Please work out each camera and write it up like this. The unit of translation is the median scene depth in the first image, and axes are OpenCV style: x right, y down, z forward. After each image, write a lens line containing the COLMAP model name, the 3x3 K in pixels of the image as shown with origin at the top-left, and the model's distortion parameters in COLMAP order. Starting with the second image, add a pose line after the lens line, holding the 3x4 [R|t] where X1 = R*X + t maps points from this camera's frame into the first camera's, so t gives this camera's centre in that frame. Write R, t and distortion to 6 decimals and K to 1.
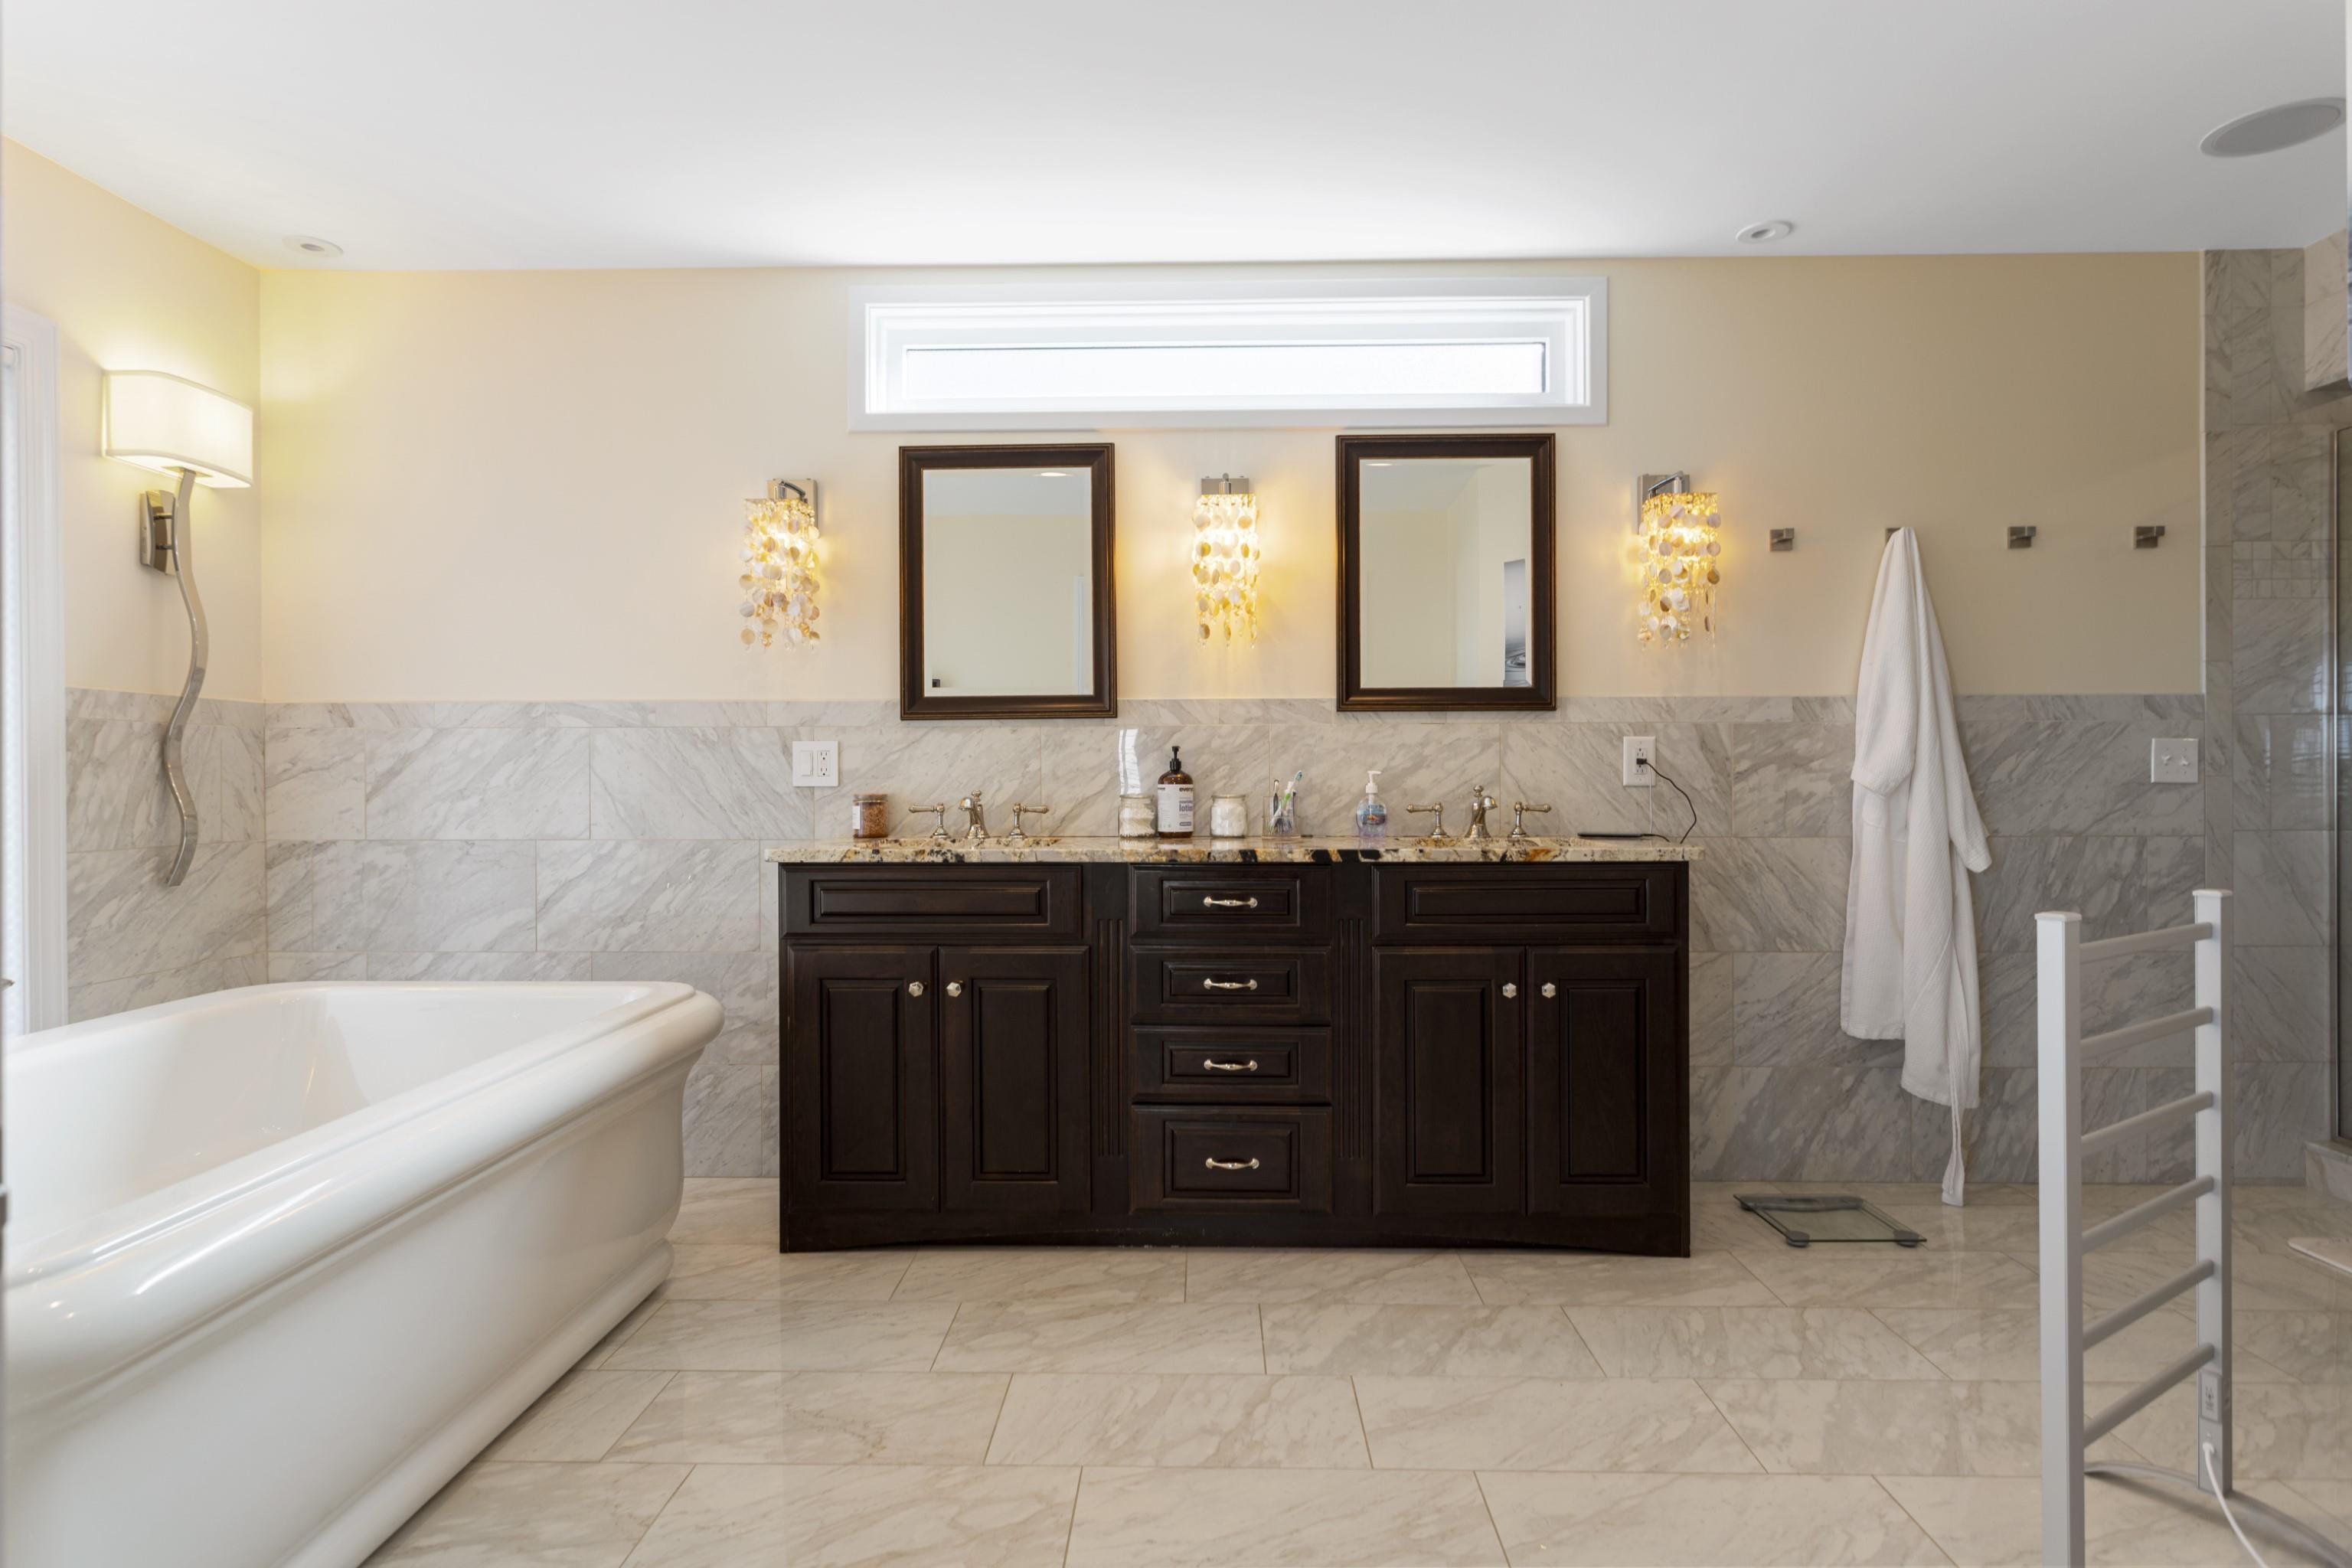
lens RADIAL K [[1286.2, 0, 1176.0], [0, 1286.2, 784.0], [0, 0, 1]] dist [0.001100, 0.003300]
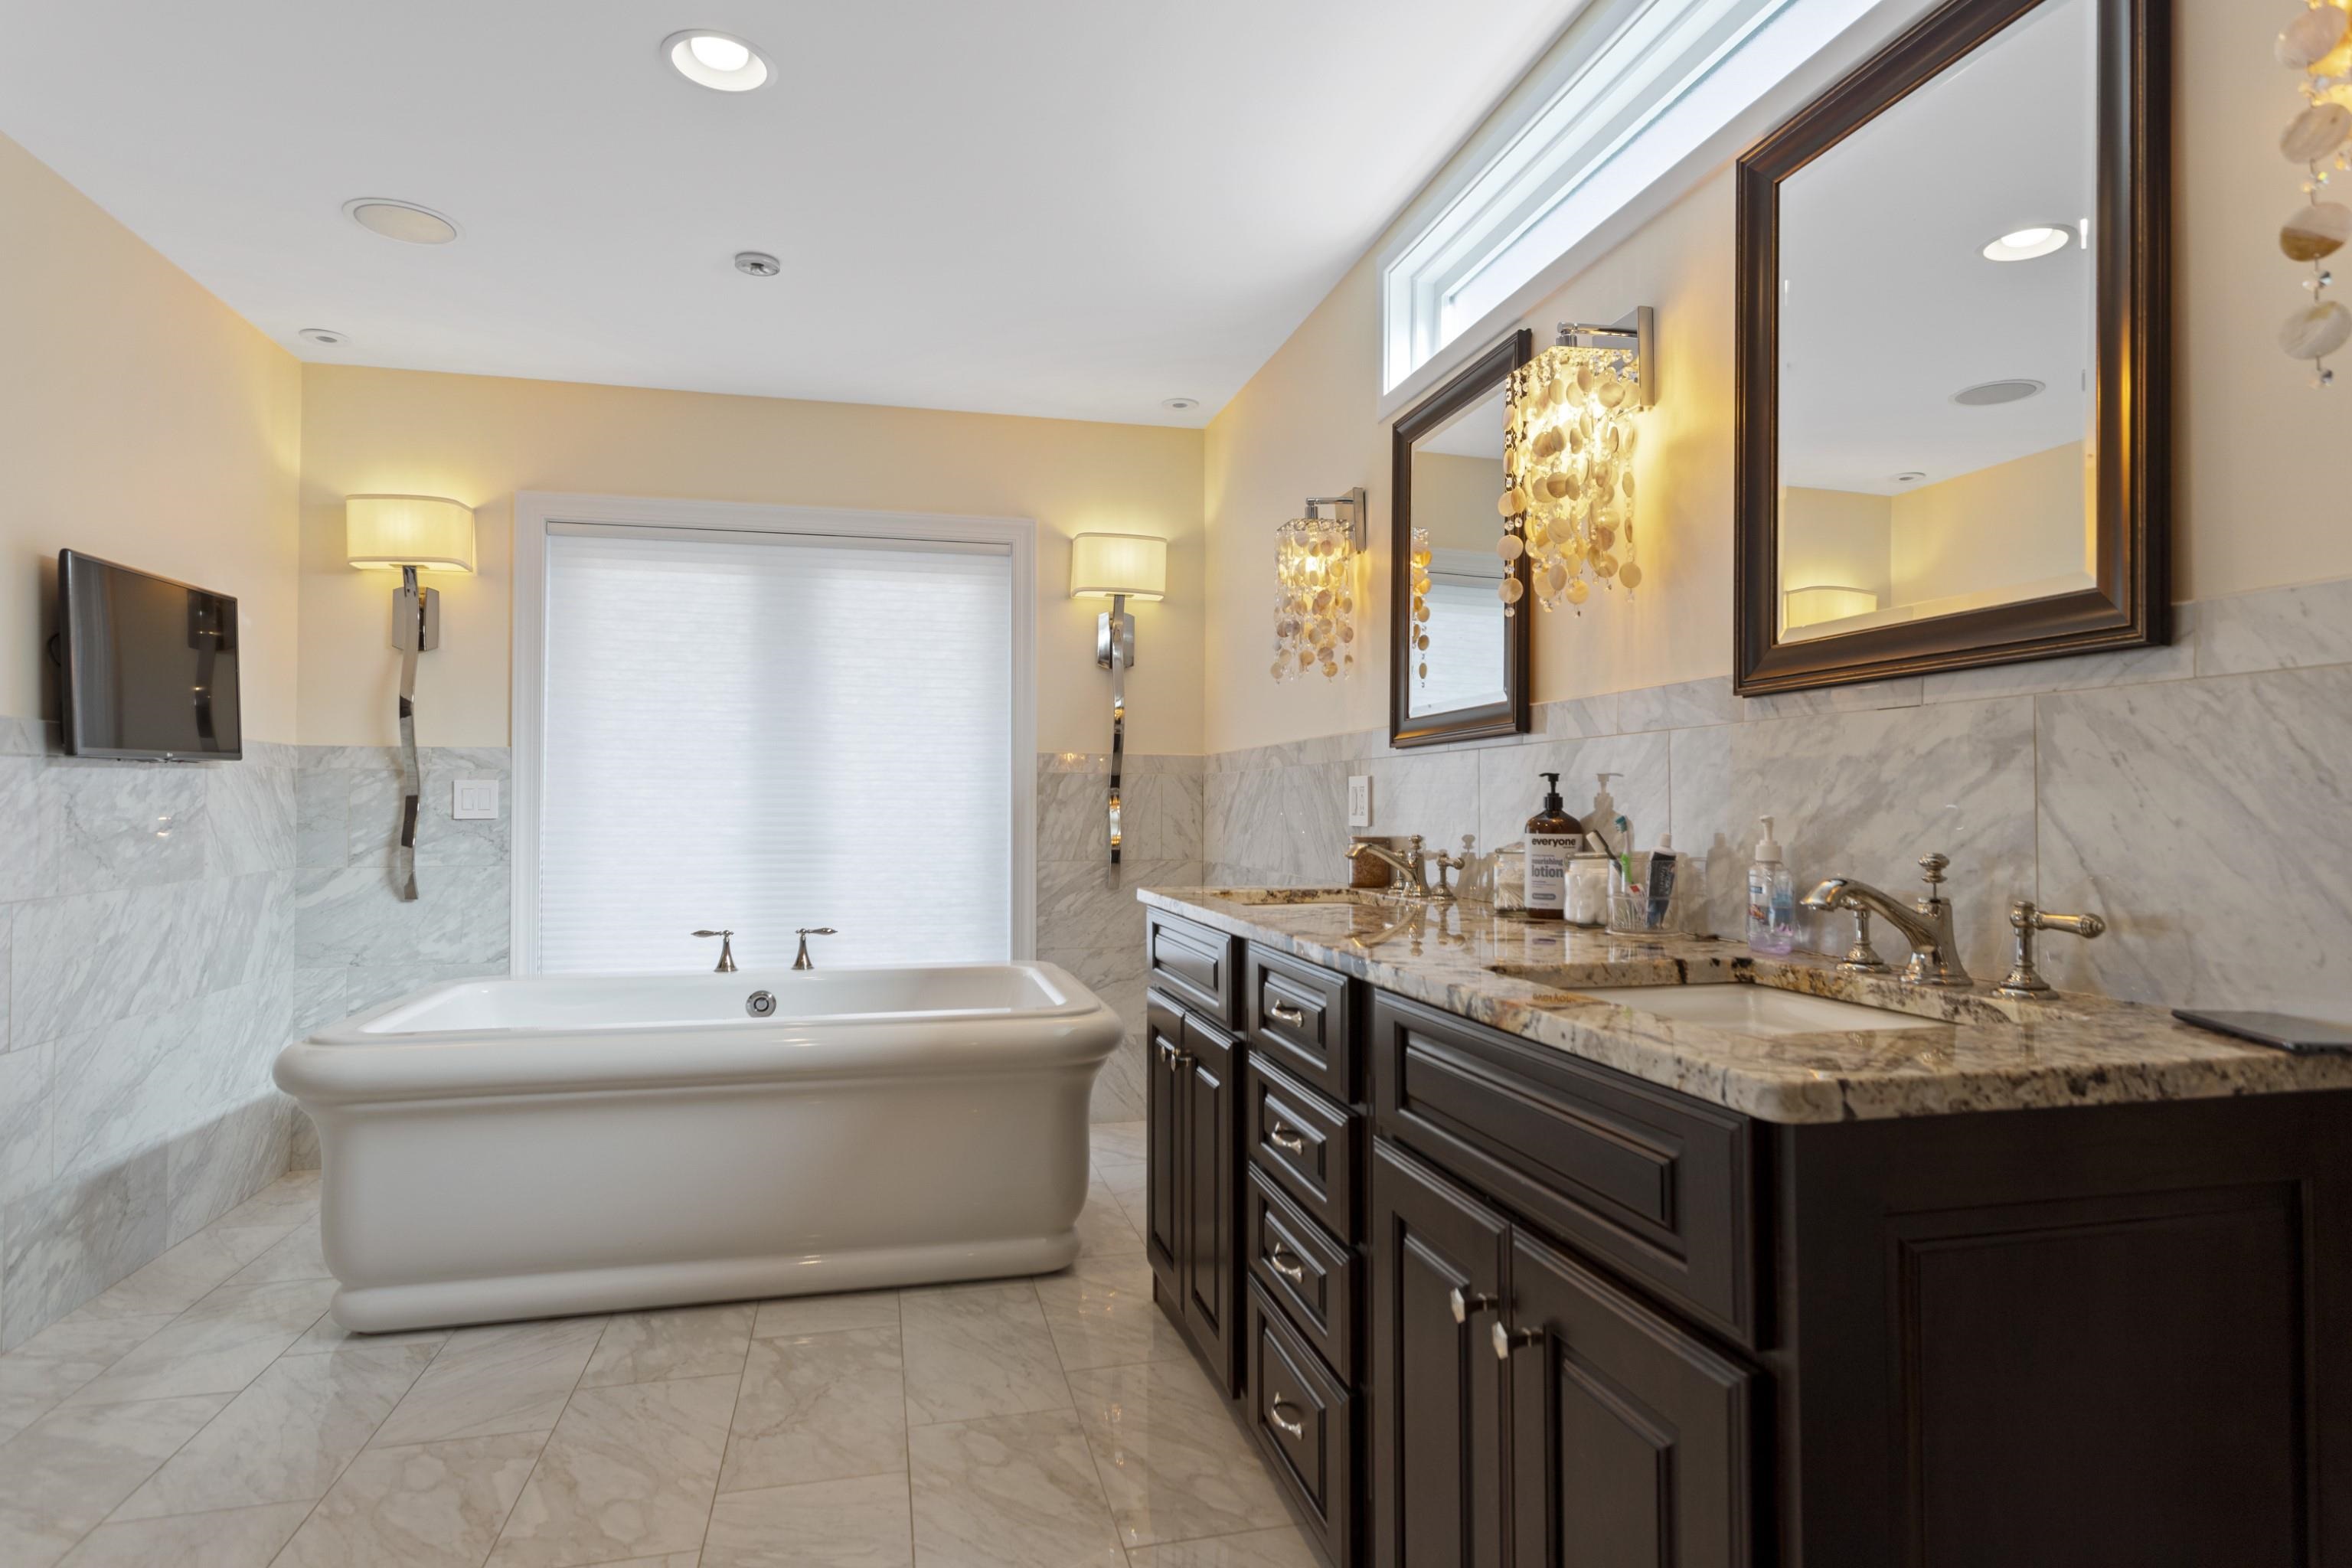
lens RADIAL K [[1286.2, 0, 1176.0], [0, 1286.2, 784.0], [0, 0, 1]] dist [0.001100, 0.003300]
pose [[0.244832, -0.014001, -0.969464, 0.642581], [-0.009150, 0.999818, -0.016750, -0.013365], [0.969522, 0.012972, 0.244659, 0.753027]]
